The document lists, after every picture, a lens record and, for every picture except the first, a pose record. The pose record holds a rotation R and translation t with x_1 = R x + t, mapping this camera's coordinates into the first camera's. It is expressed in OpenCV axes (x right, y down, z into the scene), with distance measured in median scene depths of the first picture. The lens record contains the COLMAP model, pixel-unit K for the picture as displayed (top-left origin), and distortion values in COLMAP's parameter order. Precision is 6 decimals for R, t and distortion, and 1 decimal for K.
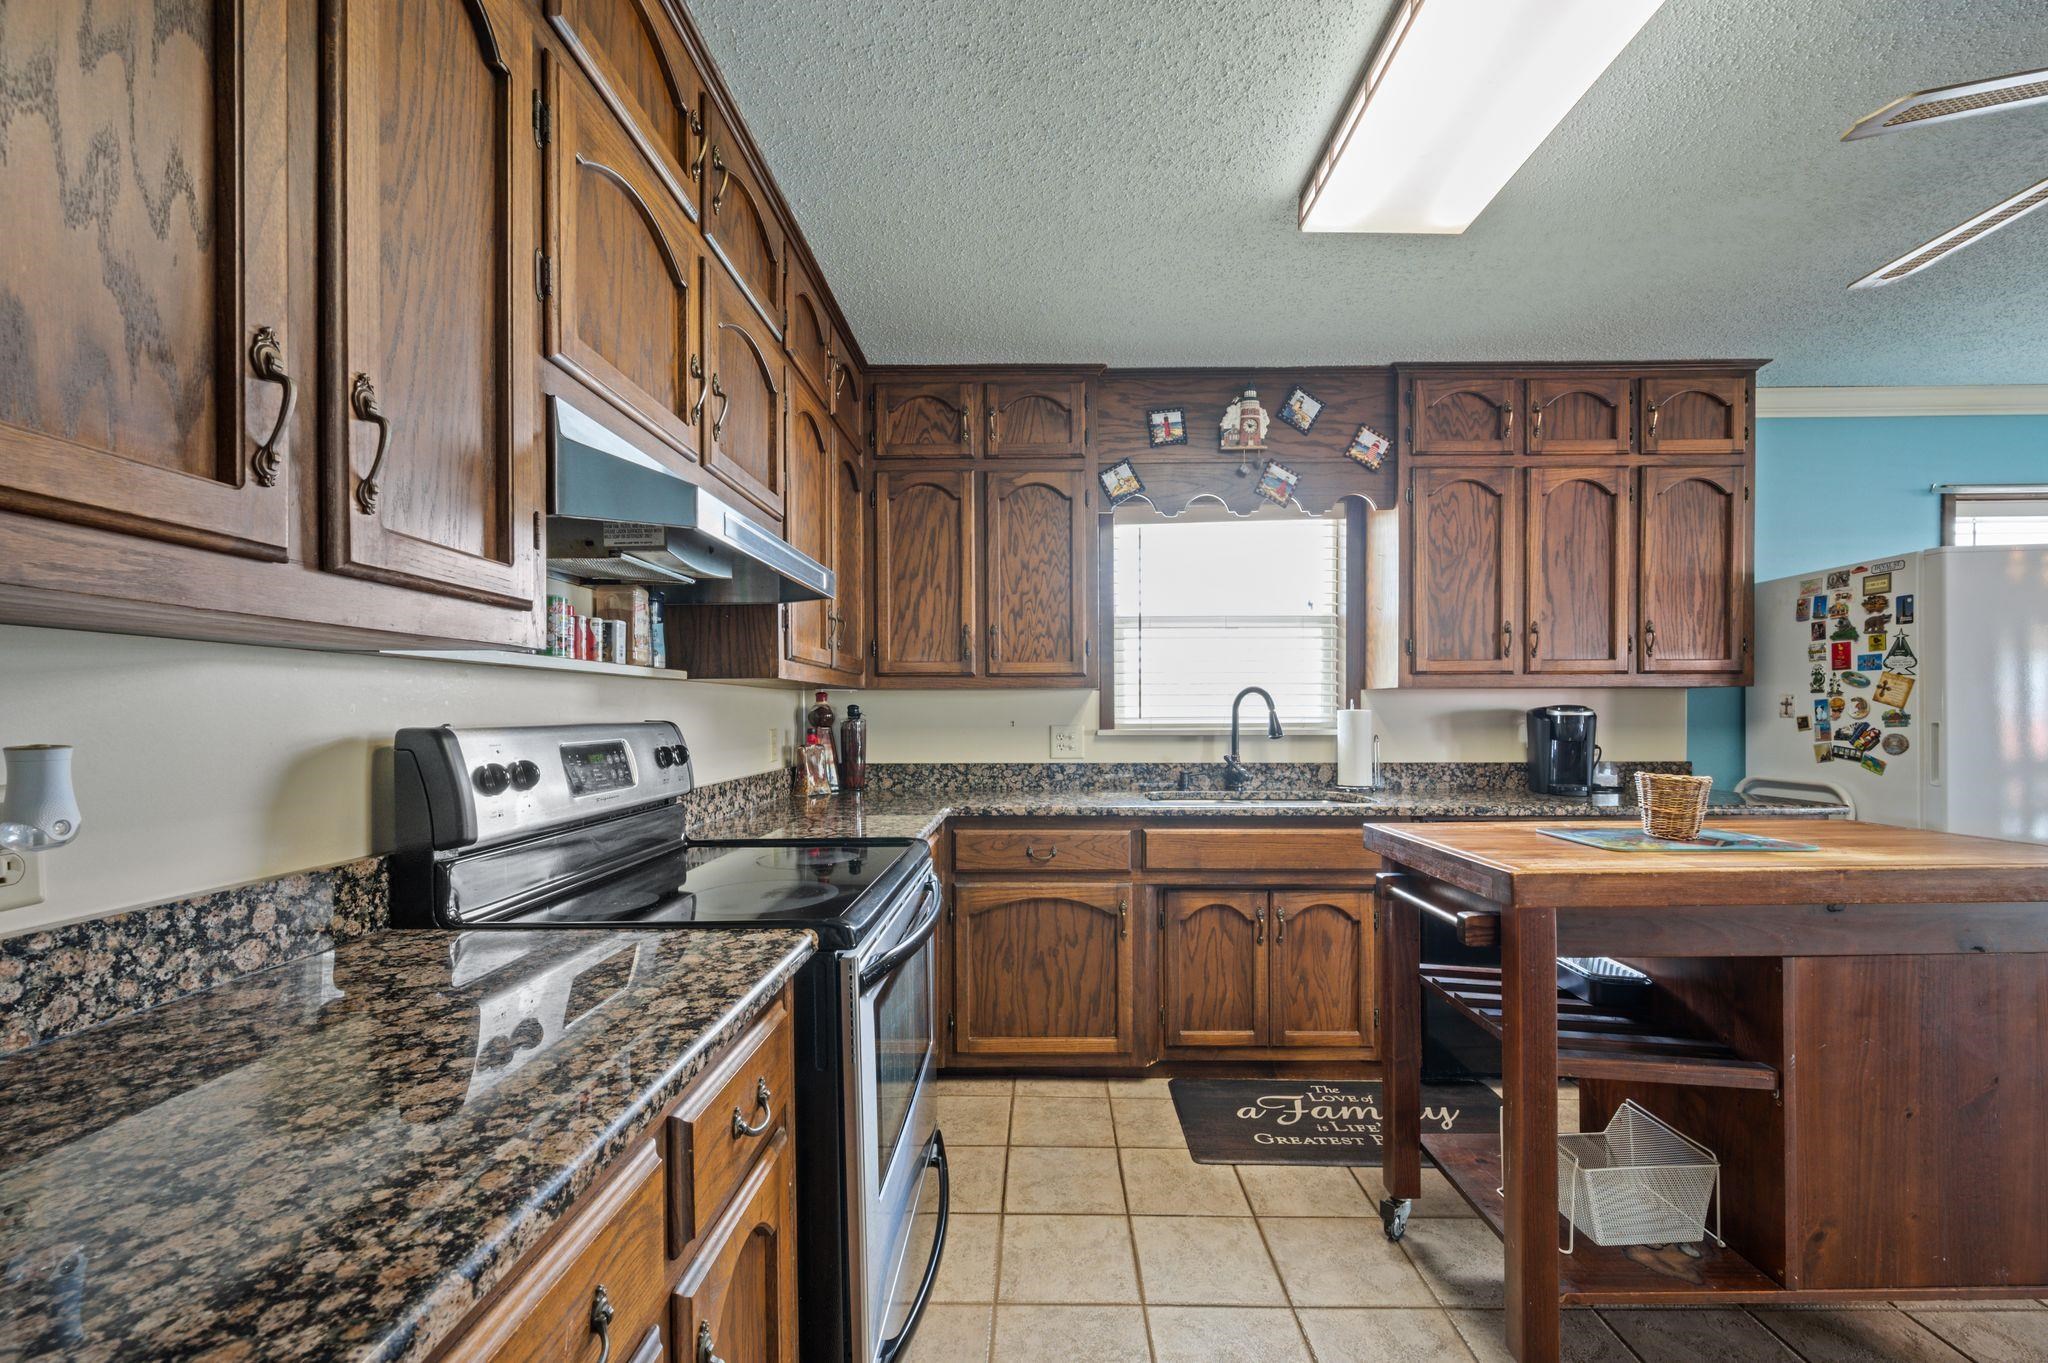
lens RADIAL K [[821.2, 0, 1028.7], [0, 821.2, 718.5], [0, 0, 1]] dist [-0.000433, -0.000403]
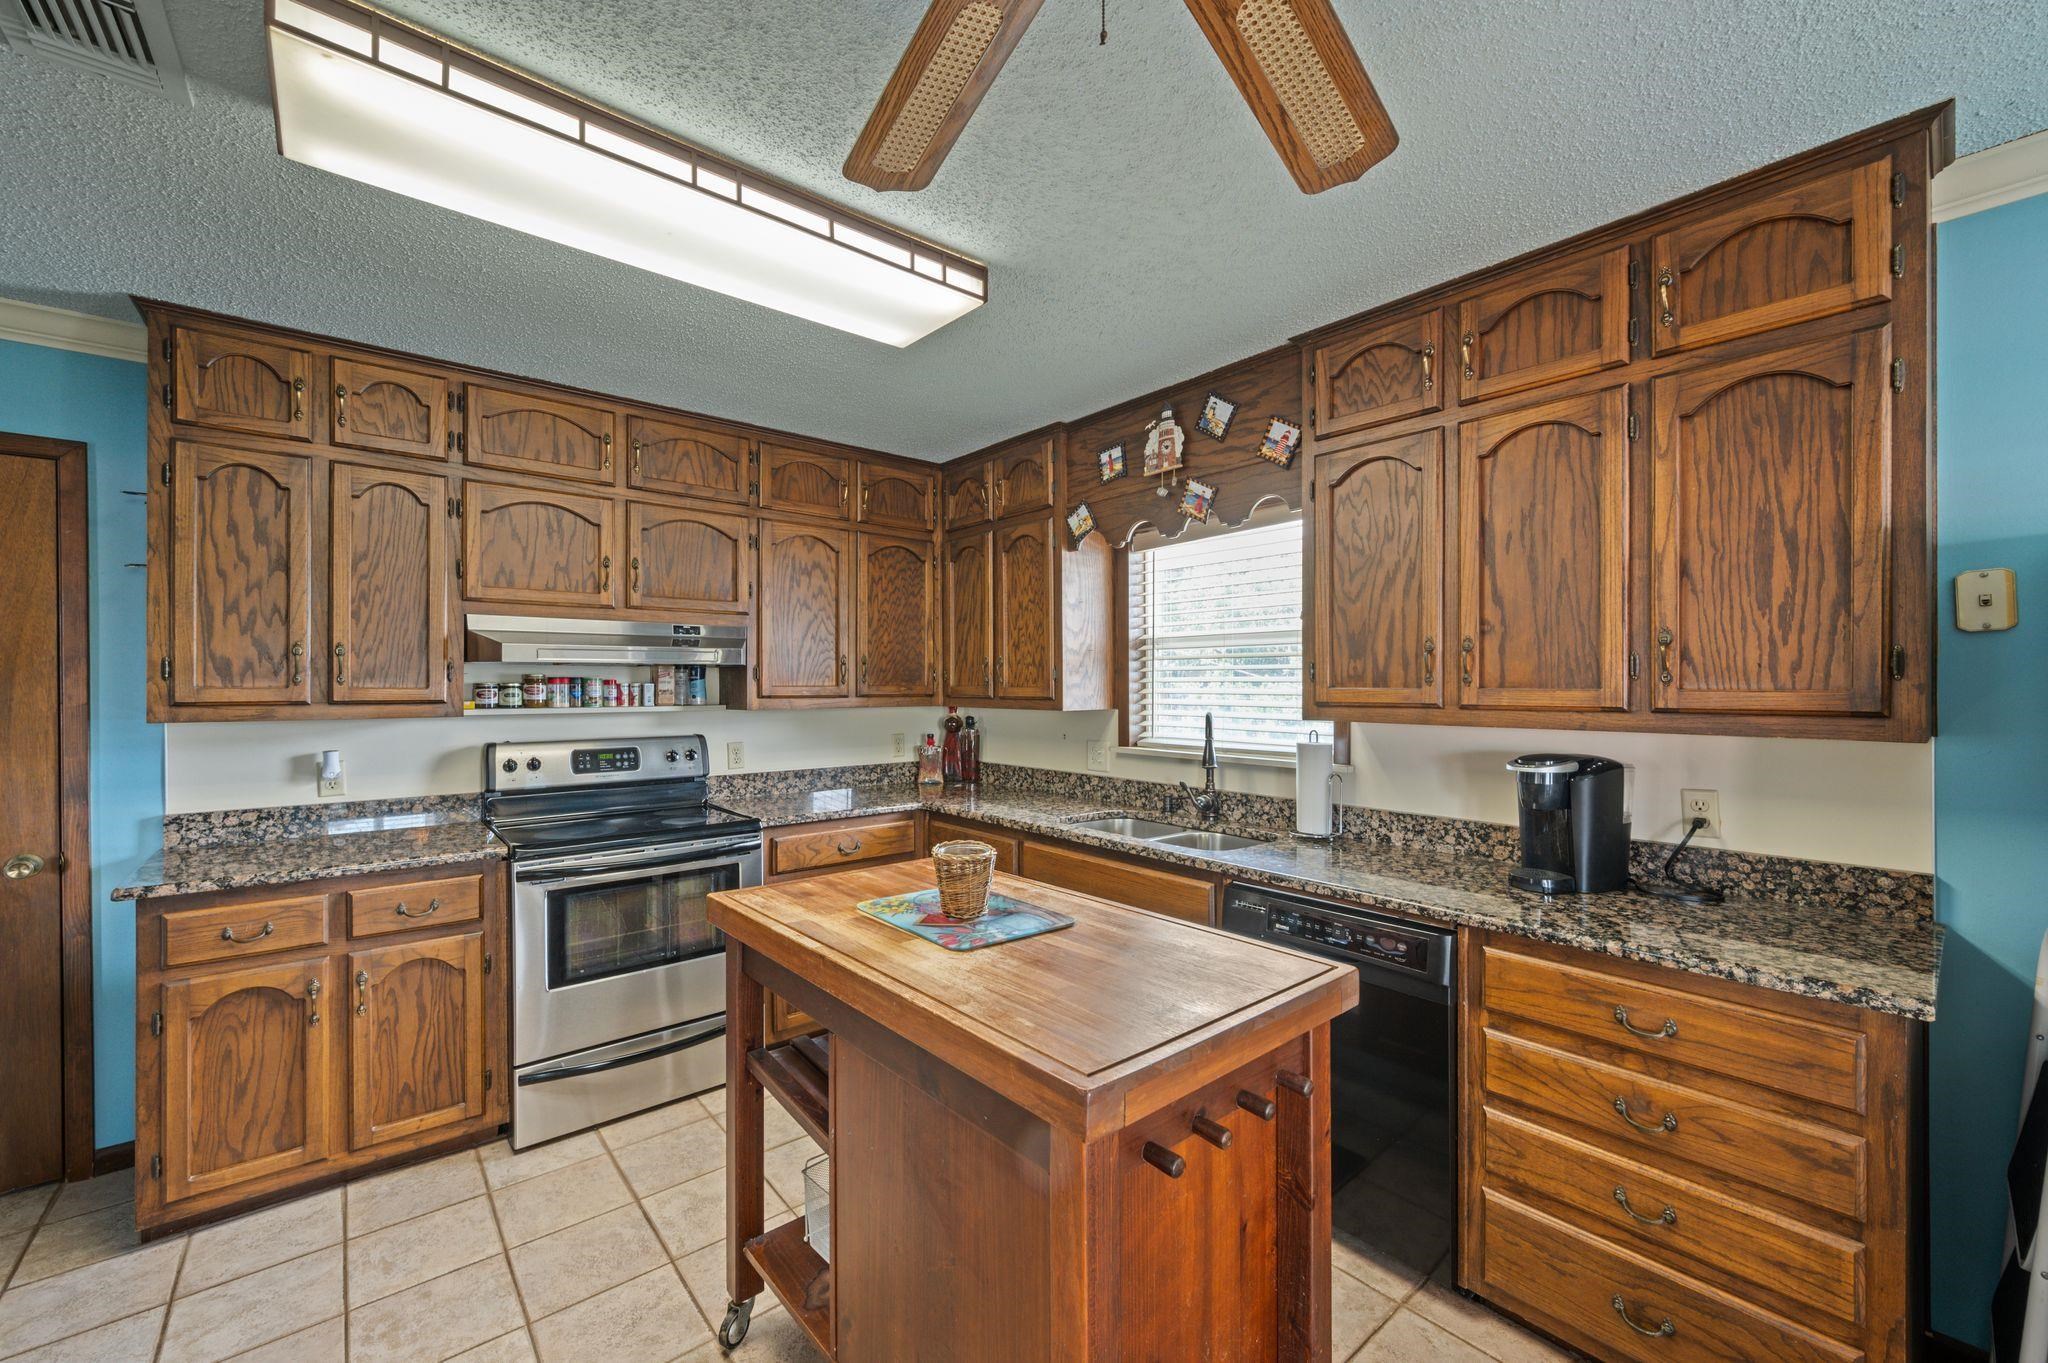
lens RADIAL K [[808.0, 0, 1031.7], [0, 808.0, 684.9], [0, 0, 1]] dist [-0.000070, -0.000188]
pose [[0.662720, 0.003428, -0.748859, 0.896445], [-0.007520, 0.999970, -0.002078, -0.070978], [0.748829, 0.007009, 0.662726, 0.247450]]
